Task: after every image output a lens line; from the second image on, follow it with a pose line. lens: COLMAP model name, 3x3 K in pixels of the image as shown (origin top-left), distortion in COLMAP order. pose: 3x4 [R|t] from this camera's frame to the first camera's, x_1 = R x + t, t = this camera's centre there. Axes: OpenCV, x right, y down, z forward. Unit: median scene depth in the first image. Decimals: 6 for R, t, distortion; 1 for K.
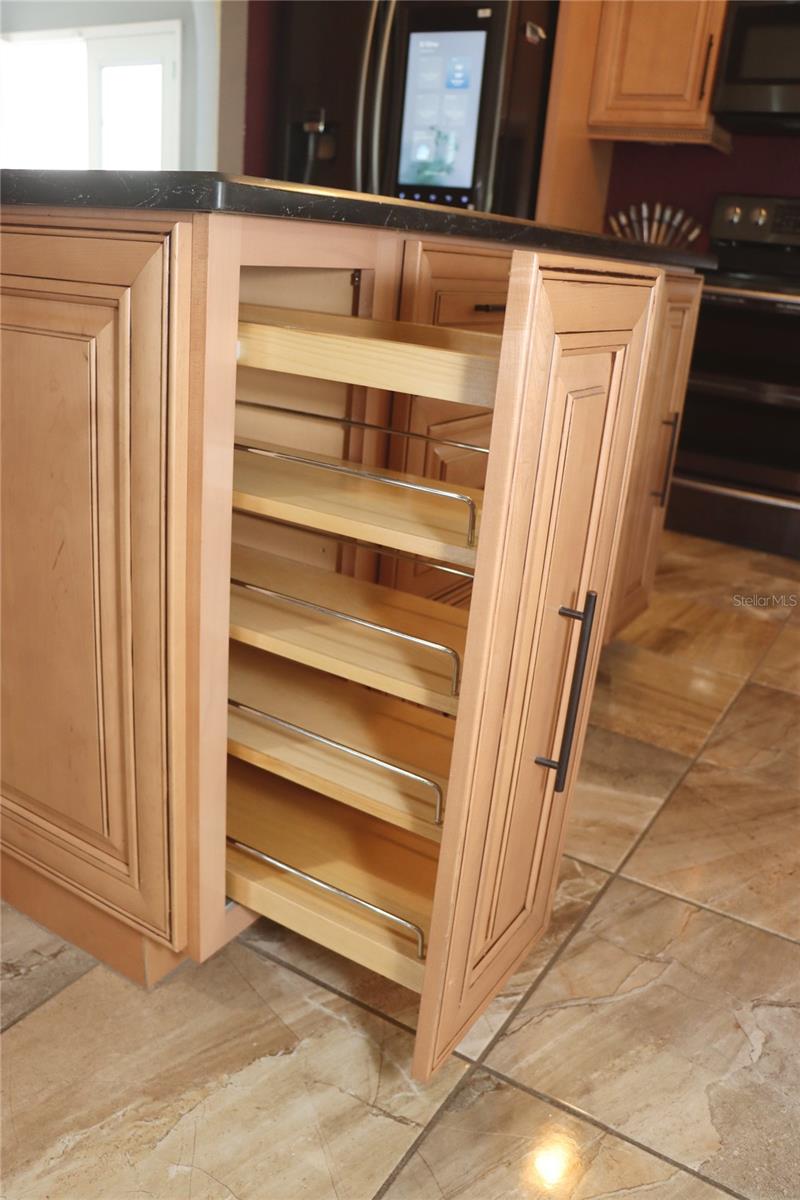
lens RADIAL K [[986.8, 0, 391.8], [0, 986.8, 604.7], [0, 0, 1]] dist [-0.174125, 0.142561]
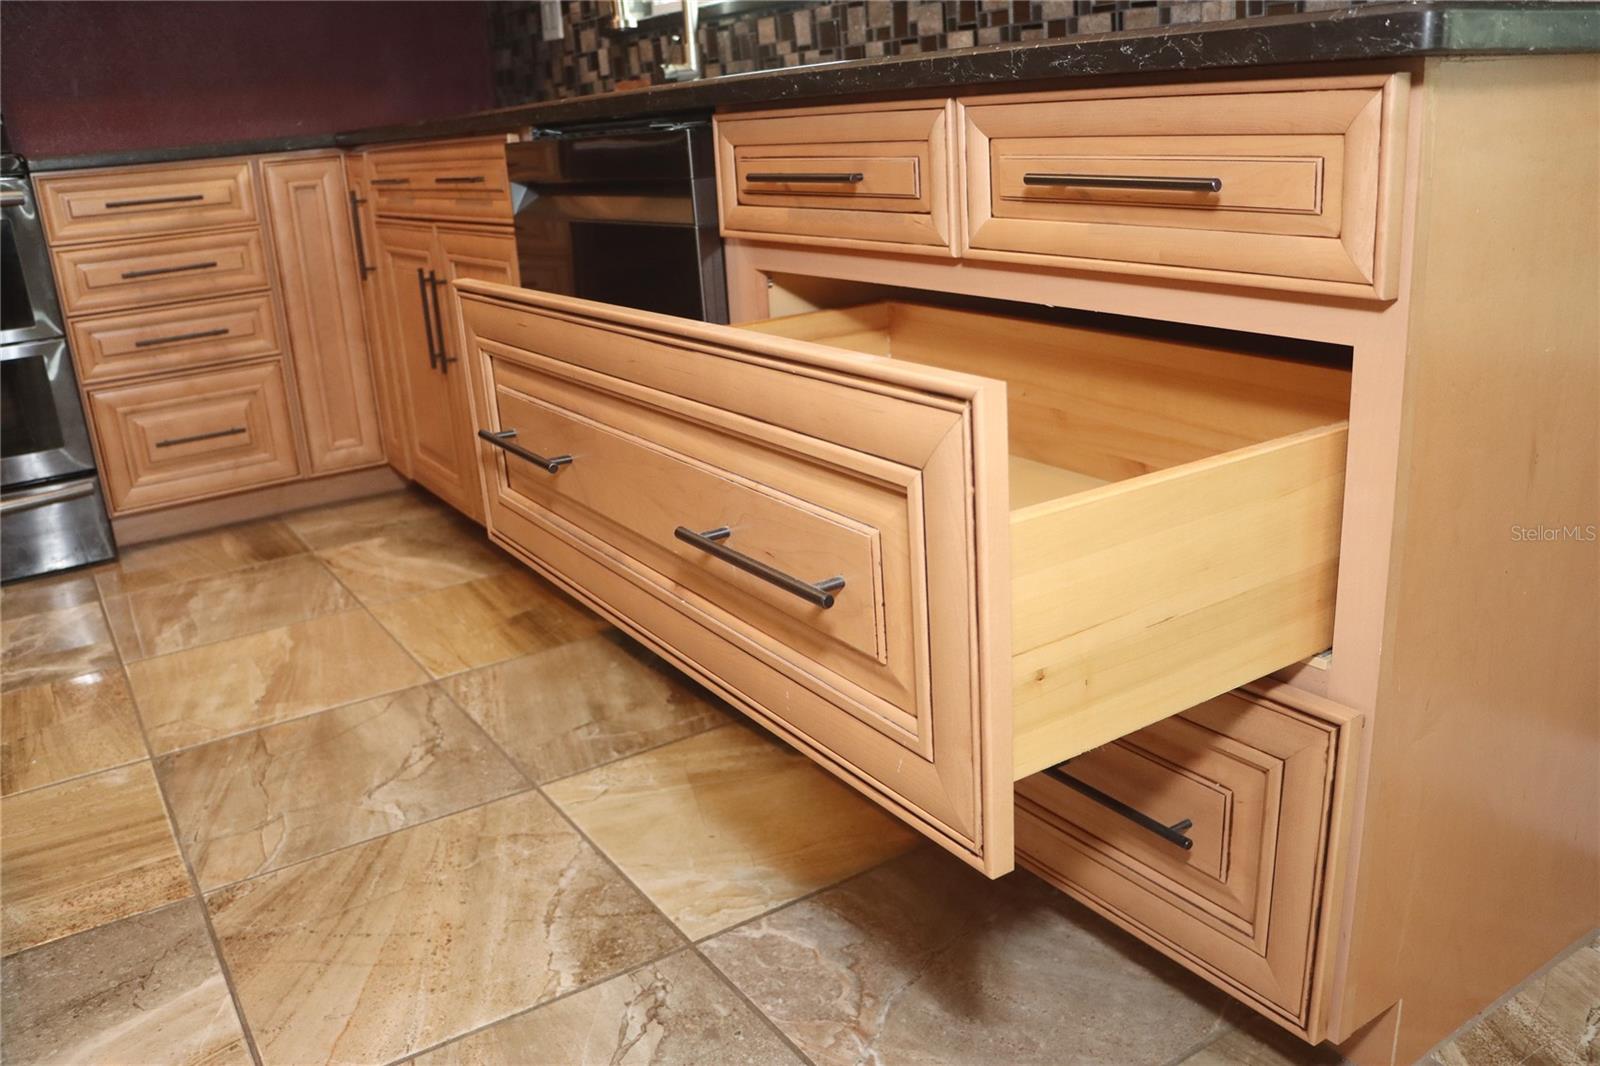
lens RADIAL K [[1315.7, 0, 809.2], [0, 1315.7, 538.5], [0, 0, 1]] dist [-0.174125, 0.142561]
pose [[0.425330, -0.388064, 0.817619, -0.098578], [0.406955, 0.888931, 0.210211, -0.057446], [-0.808382, 0.243325, 0.536014, 0.119696]]
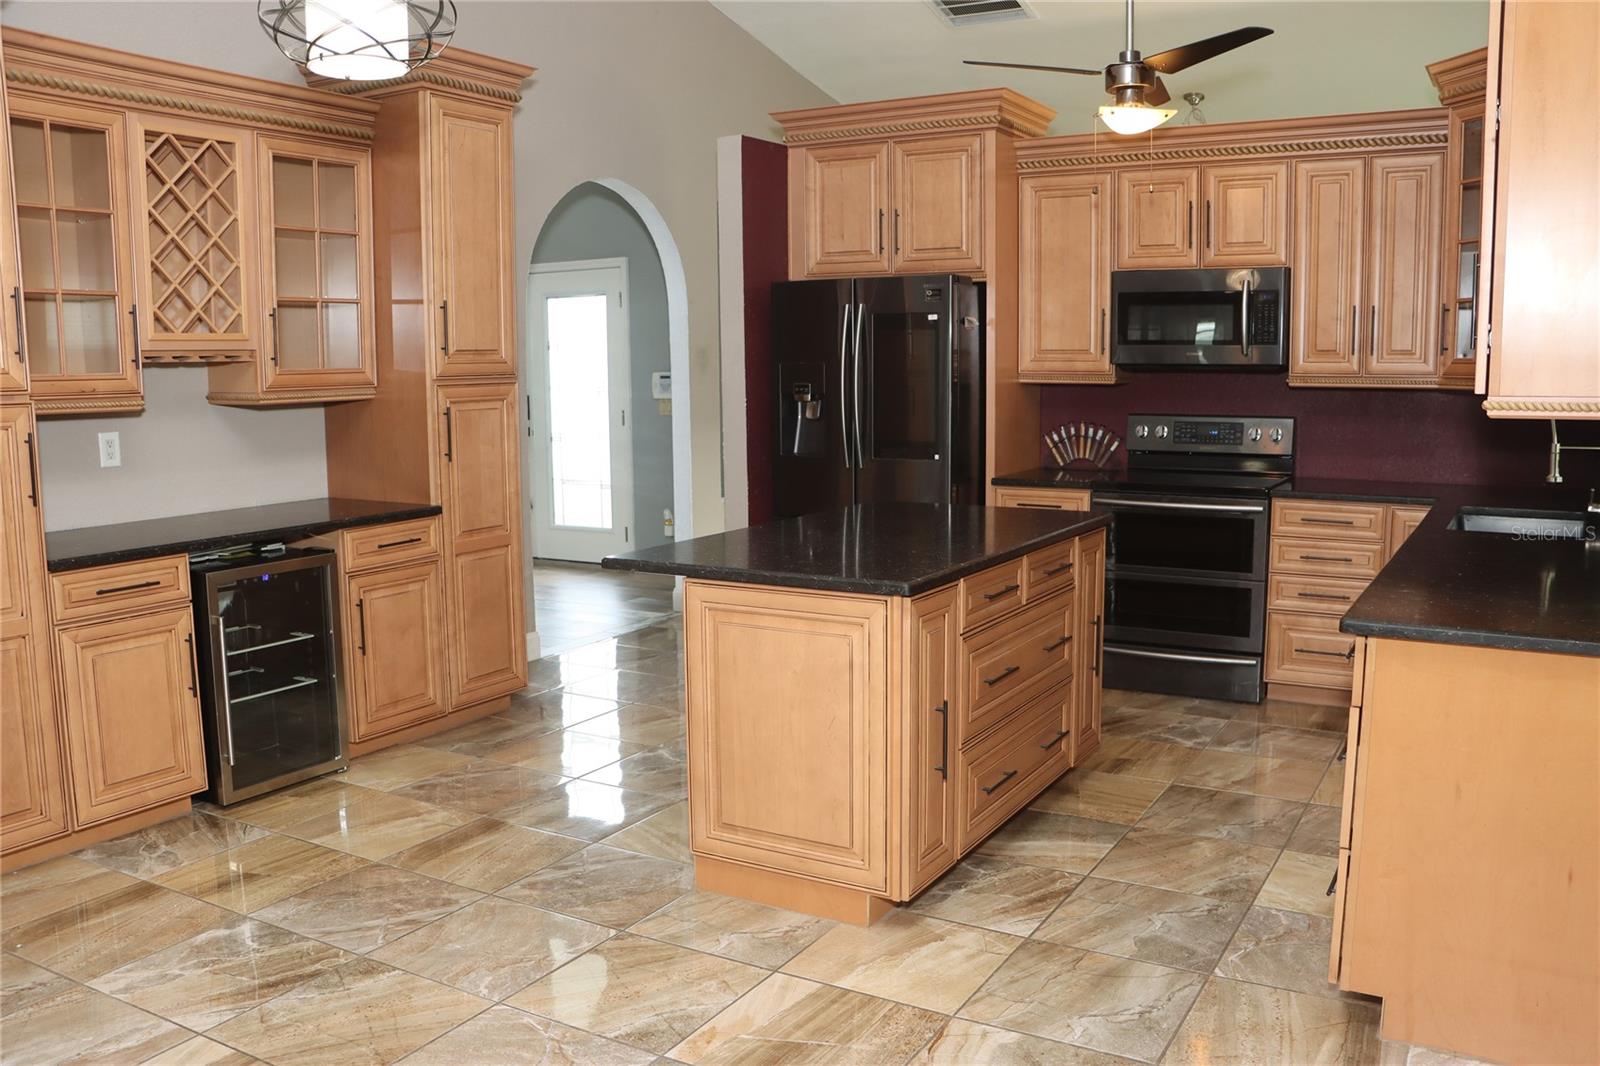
lens RADIAL K [[1315.7, 0, 810.2], [0, 1315.7, 540.6], [0, 0, 1]] dist [-0.174125, 0.142561]
pose [[0.995685, -0.091618, 0.014723, -0.182430], [0.092624, 0.971675, -0.217415, 0.096329], [0.005613, 0.217841, 0.975968, -1.035626]]
